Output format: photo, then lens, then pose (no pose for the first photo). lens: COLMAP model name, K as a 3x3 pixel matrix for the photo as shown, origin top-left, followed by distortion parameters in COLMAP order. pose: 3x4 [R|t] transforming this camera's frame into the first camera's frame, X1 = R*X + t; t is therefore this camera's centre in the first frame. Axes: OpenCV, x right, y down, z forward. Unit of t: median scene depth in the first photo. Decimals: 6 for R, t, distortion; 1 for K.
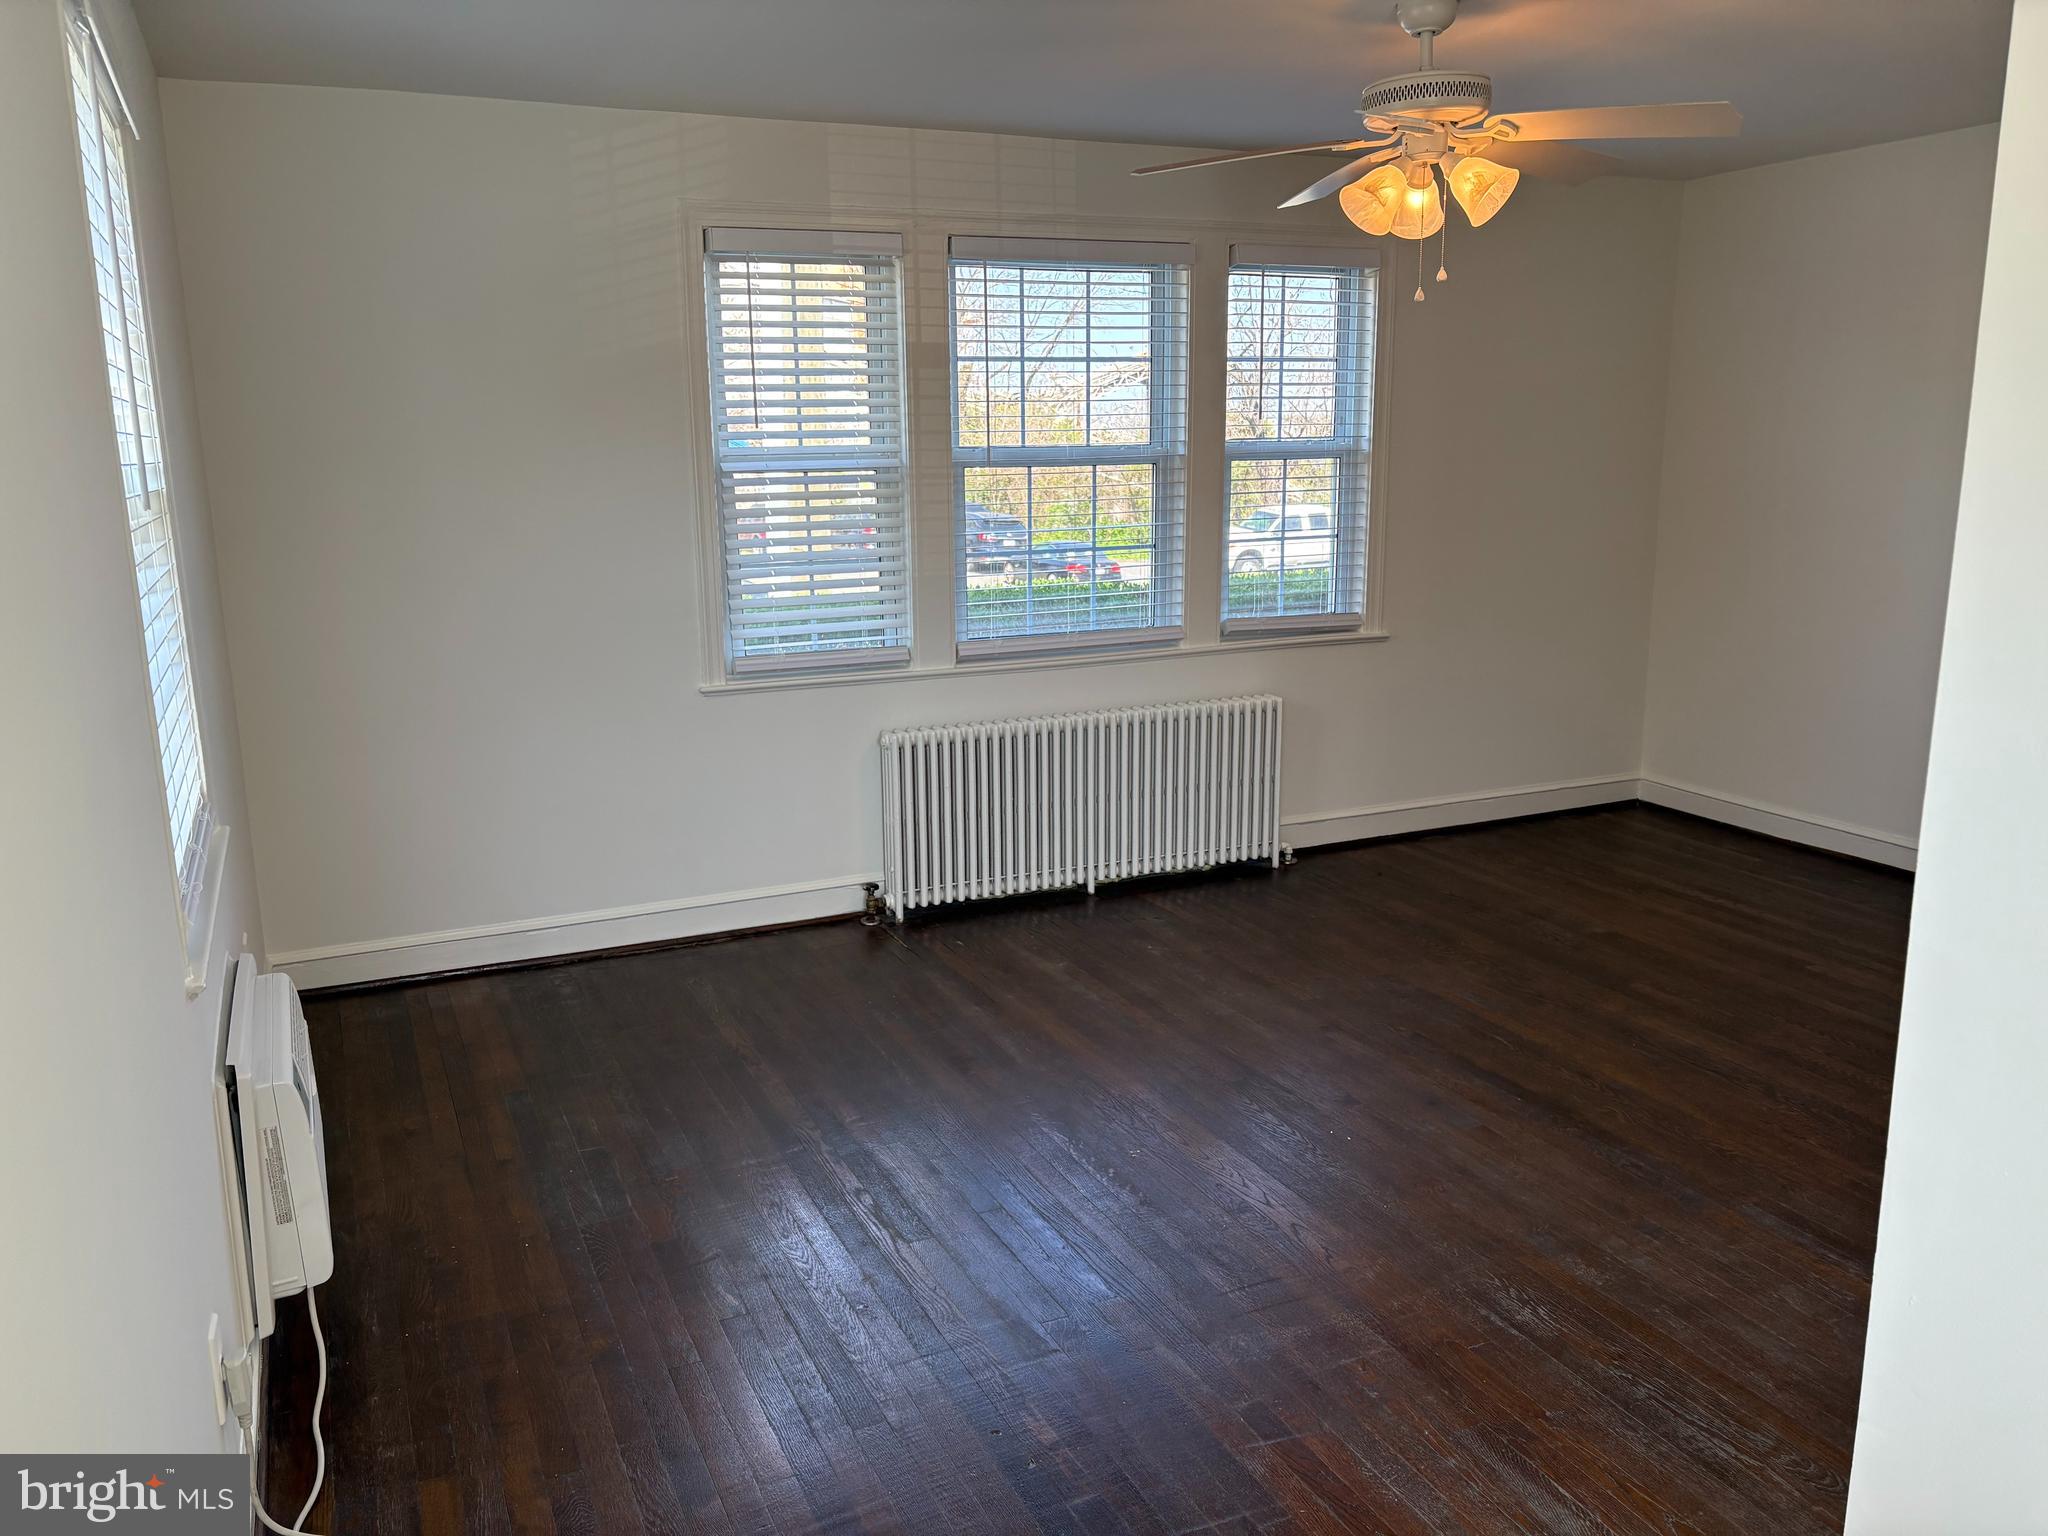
lens RADIAL K [[1552.4, 0, 1010.2], [0, 1552.4, 768.9], [0, 0, 1]] dist [0.045541, -0.032545]
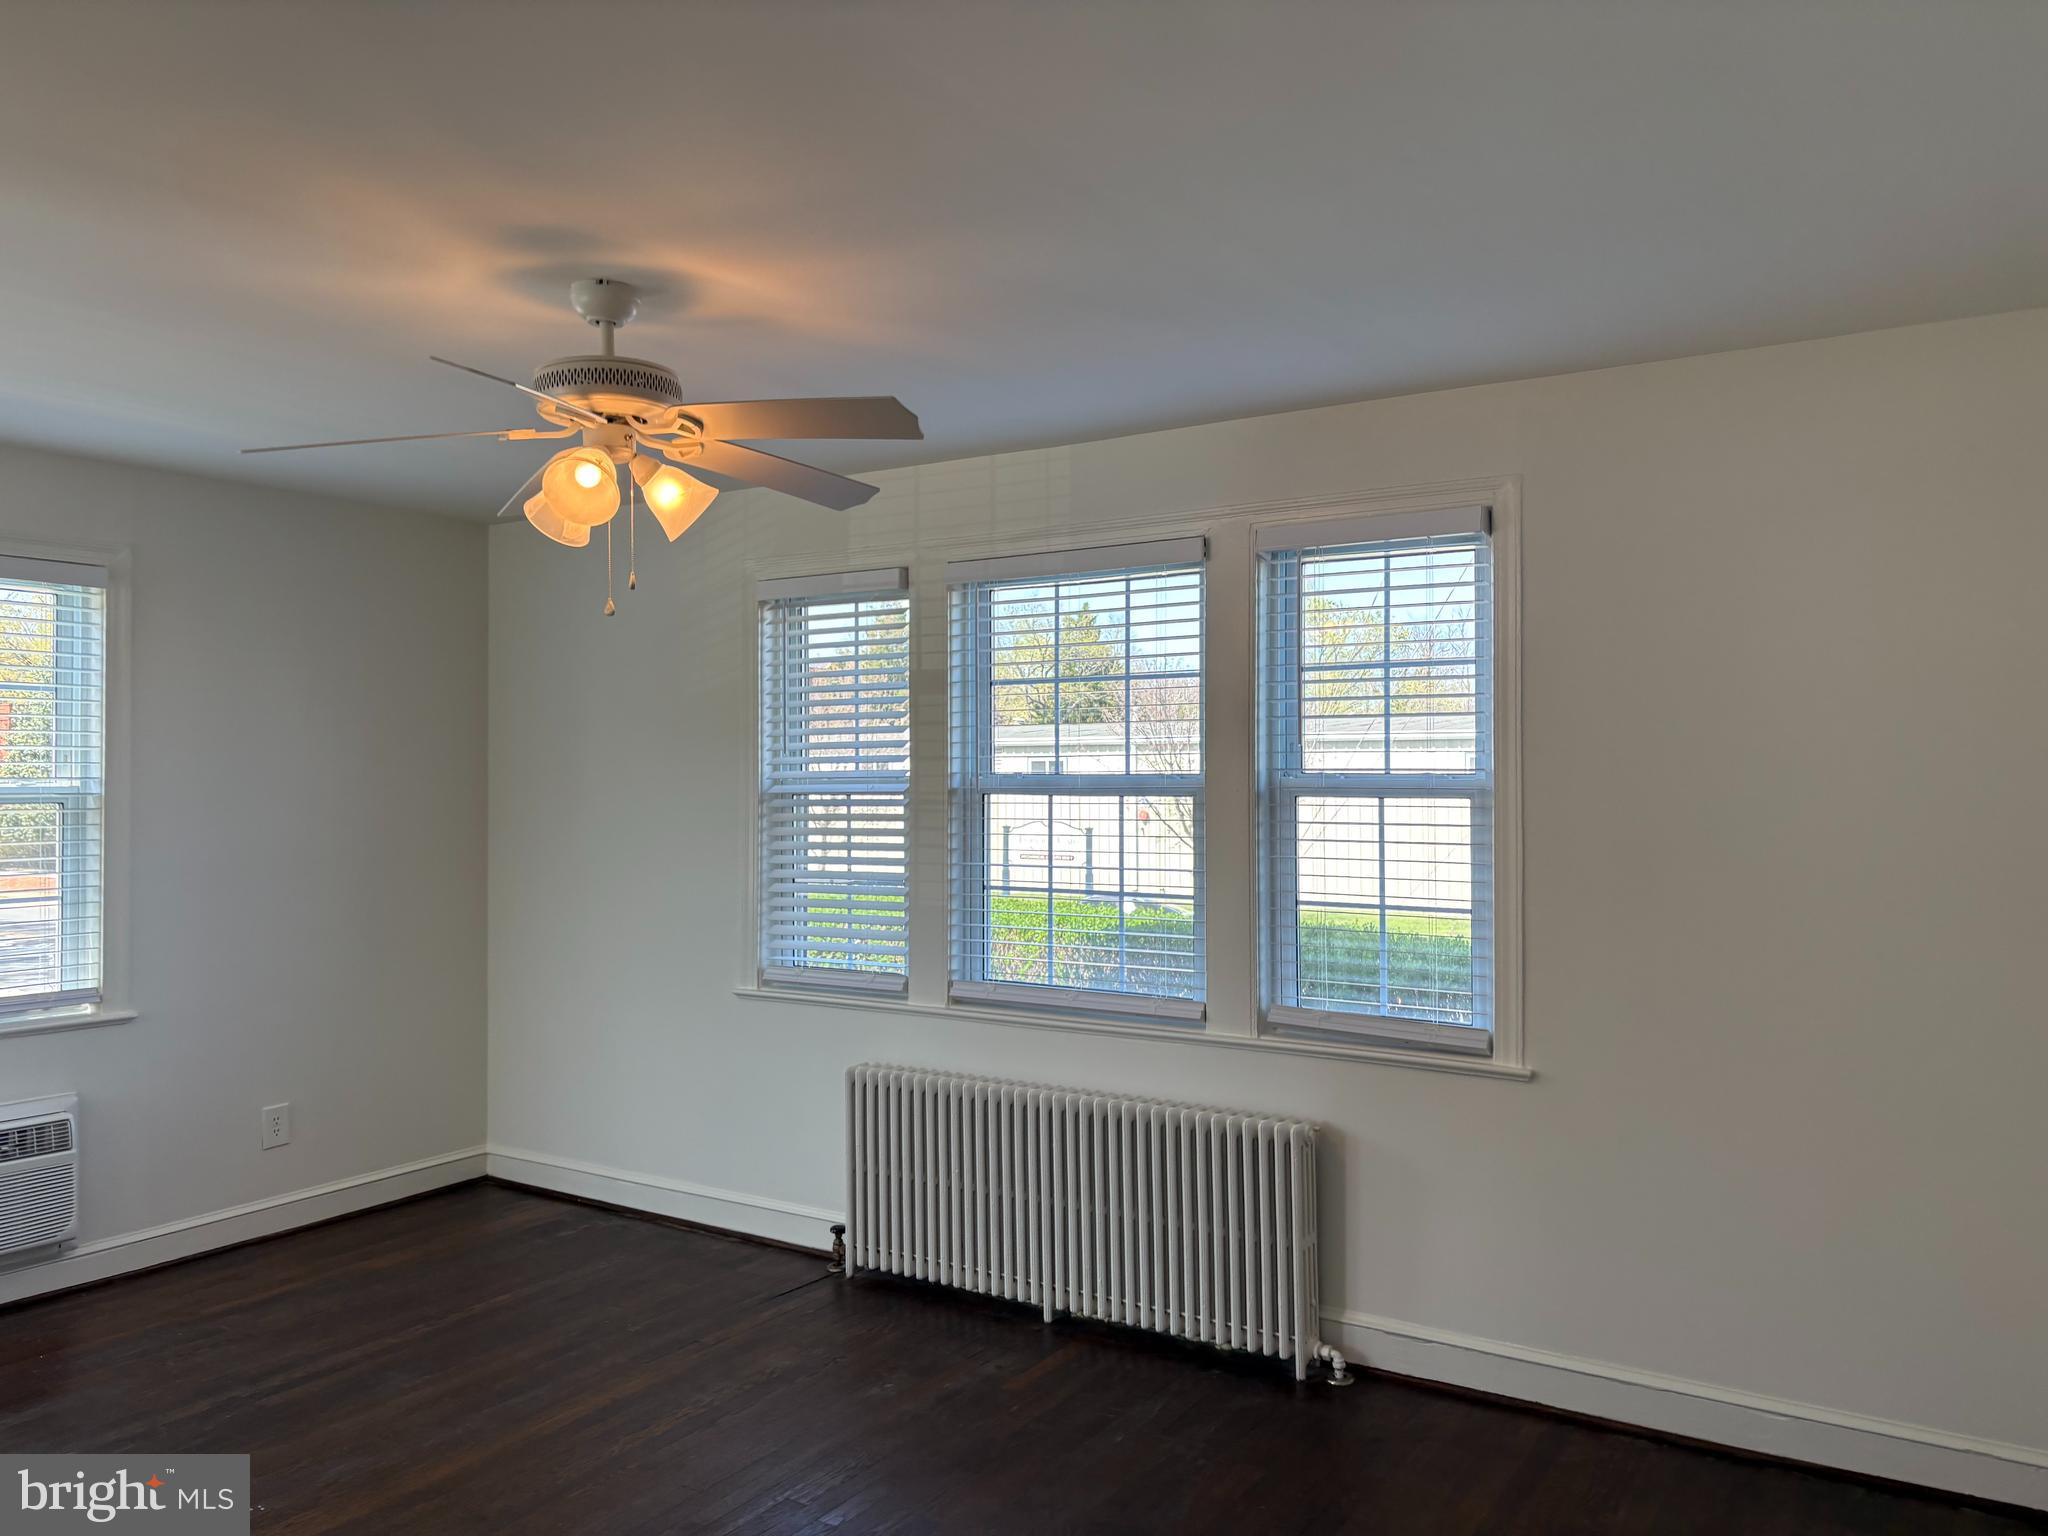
lens RADIAL K [[1552.4, 0, 1019.5], [0, 1552.4, 738.8], [0, 0, 1]] dist [0.045541, -0.032545]
pose [[0.531635, -0.000851, -0.846973, 0.914854], [-0.177299, 0.977732, -0.112270, -0.151167], [0.828208, 0.209855, 0.519646, 0.632797]]
